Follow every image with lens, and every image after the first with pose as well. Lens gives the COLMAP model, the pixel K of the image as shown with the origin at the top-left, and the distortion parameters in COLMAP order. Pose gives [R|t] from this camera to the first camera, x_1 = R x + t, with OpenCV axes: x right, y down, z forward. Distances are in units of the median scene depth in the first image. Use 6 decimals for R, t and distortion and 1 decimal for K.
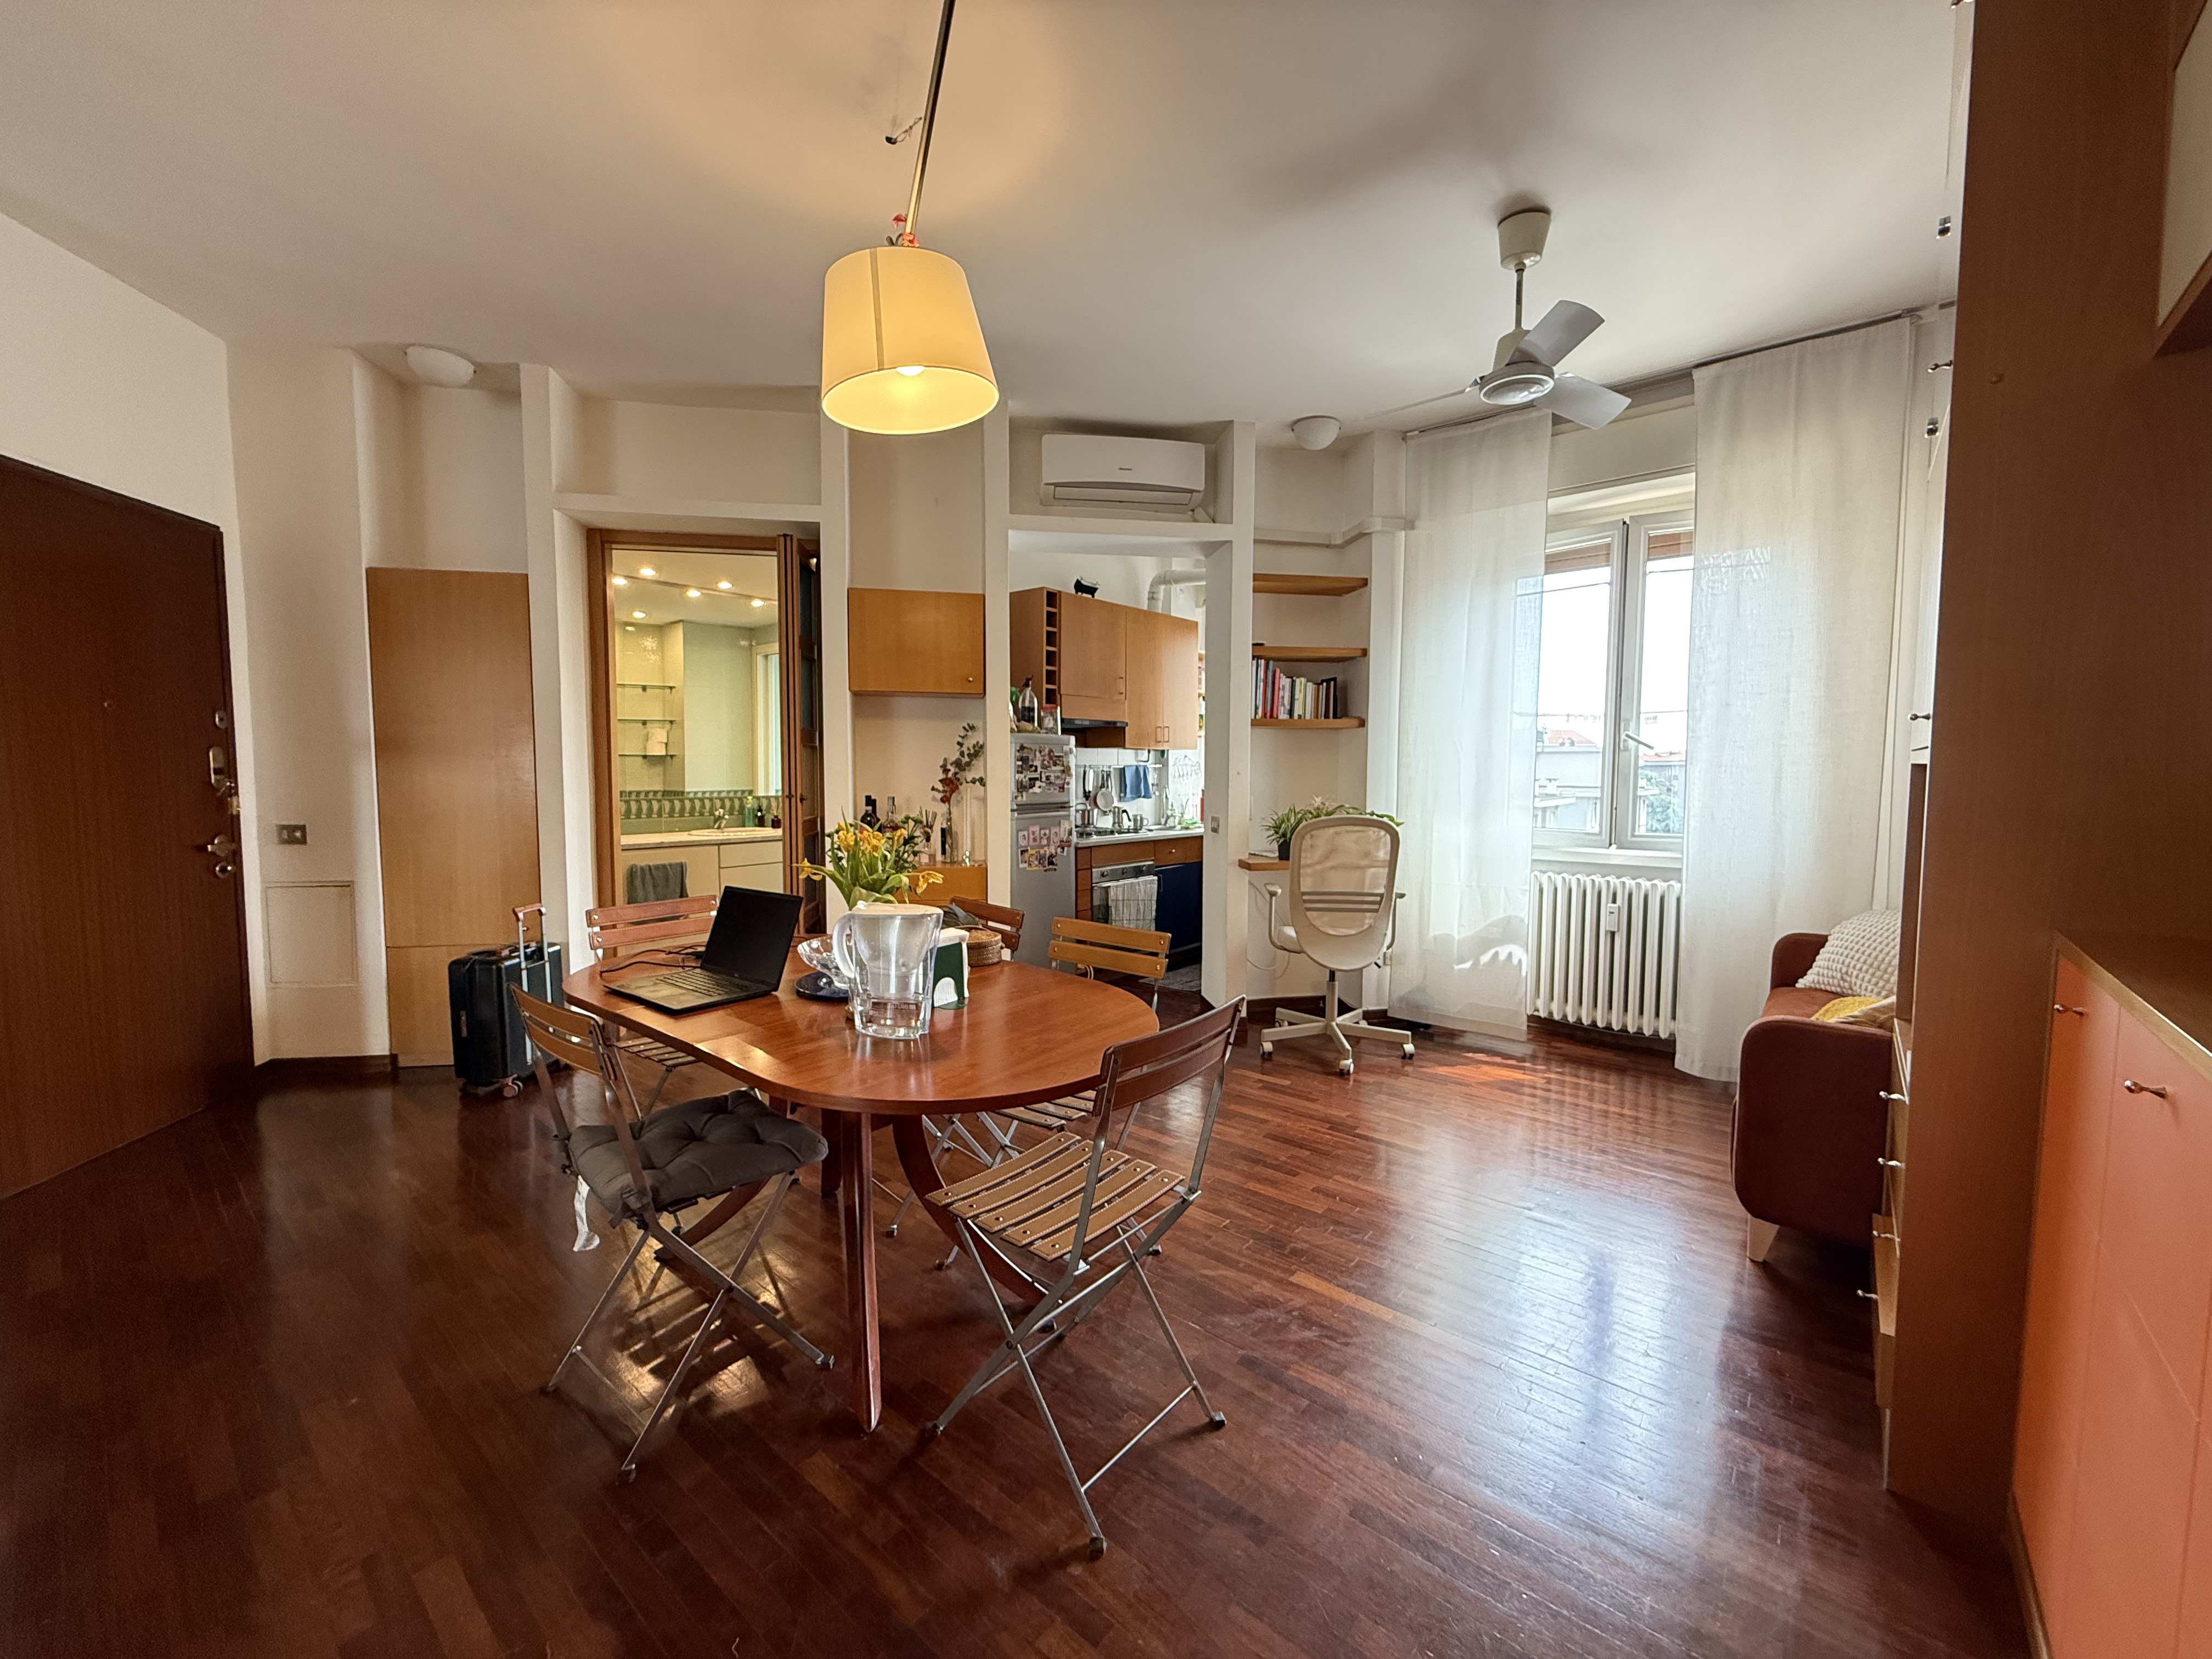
lens RADIAL K [[885.5, 0, 1100.4], [0, 885.5, 831.7], [0, 0, 1]] dist [-0.003087, -0.000041]
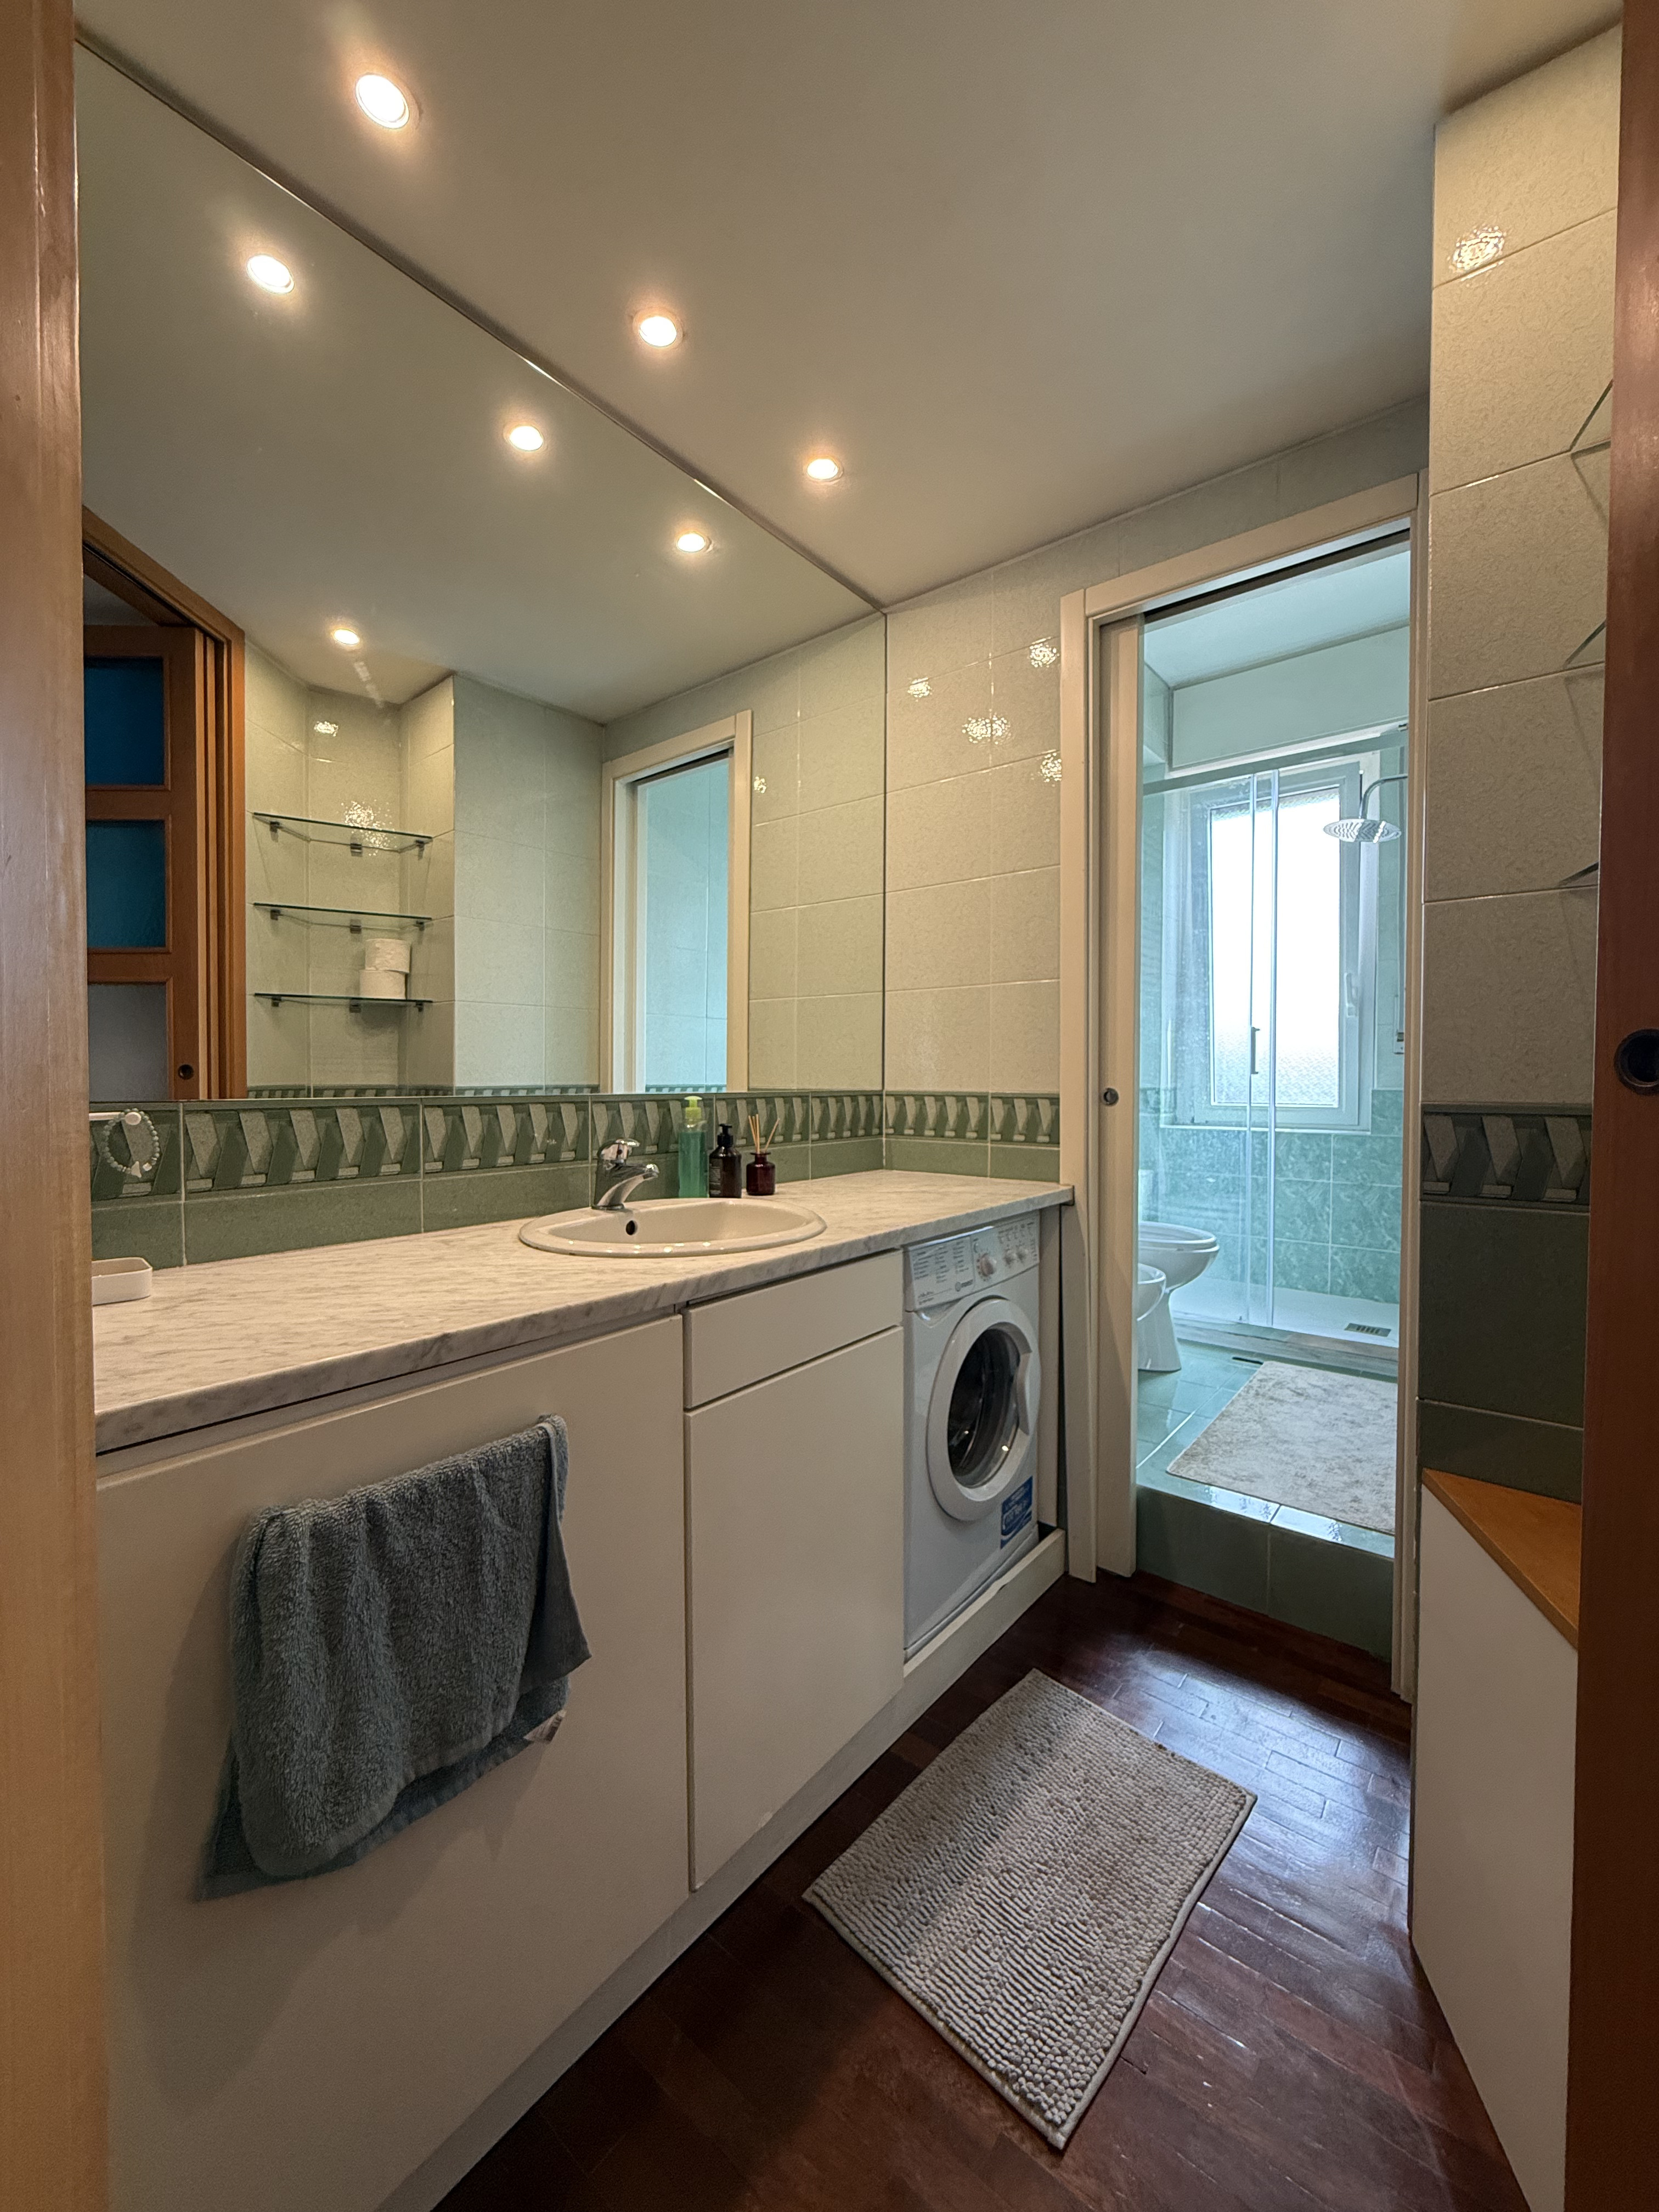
lens RADIAL K [[885.5, 0, 836.0], [0, 885.5, 1093.5], [0, 0, 1]] dist [-0.003087, -0.000041]
pose [[0.999691, -0.006637, 0.023976, -0.299378], [0.007789, 0.998805, -0.048257, -0.020940], [-0.023627, 0.048429, 0.998547, 0.582109]]
